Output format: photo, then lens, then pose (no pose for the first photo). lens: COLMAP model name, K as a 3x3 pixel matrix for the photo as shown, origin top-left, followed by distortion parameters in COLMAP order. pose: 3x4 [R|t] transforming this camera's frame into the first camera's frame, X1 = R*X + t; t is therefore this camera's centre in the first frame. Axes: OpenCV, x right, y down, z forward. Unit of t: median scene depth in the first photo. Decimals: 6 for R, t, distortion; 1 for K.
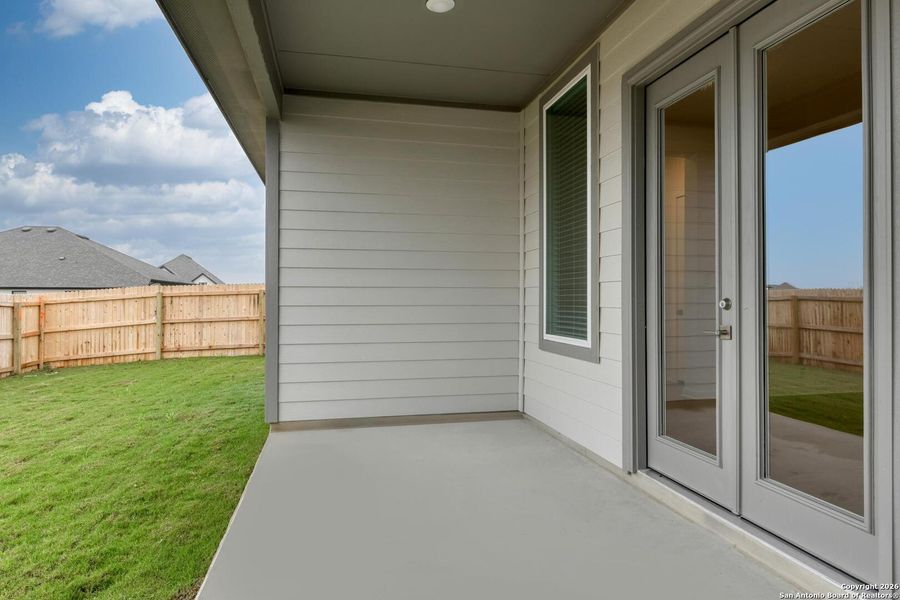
lens RADIAL K [[493.4, 0, 450.8], [0, 493.4, 297.7], [0, 0, 1]] dist [-0.007867, -0.001034]
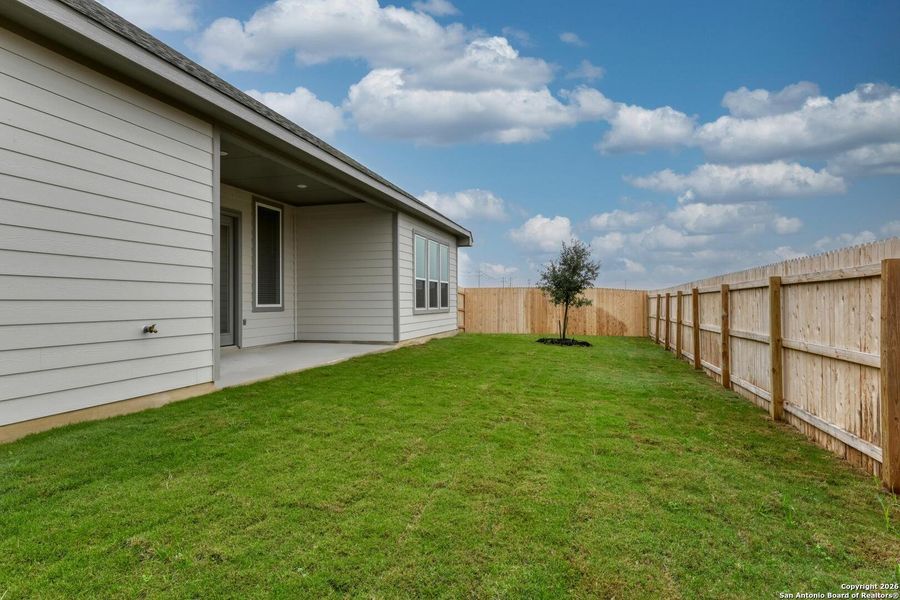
lens RADIAL K [[493.4, 0, 450.8], [0, 493.4, 297.7], [0, 0, 1]] dist [-0.007867, -0.001034]
pose [[-0.878334, 0.002562, 0.478041, -1.647107], [-0.000160, 0.999984, -0.005653, 0.054424], [-0.478048, -0.005041, -0.878319, 2.549838]]
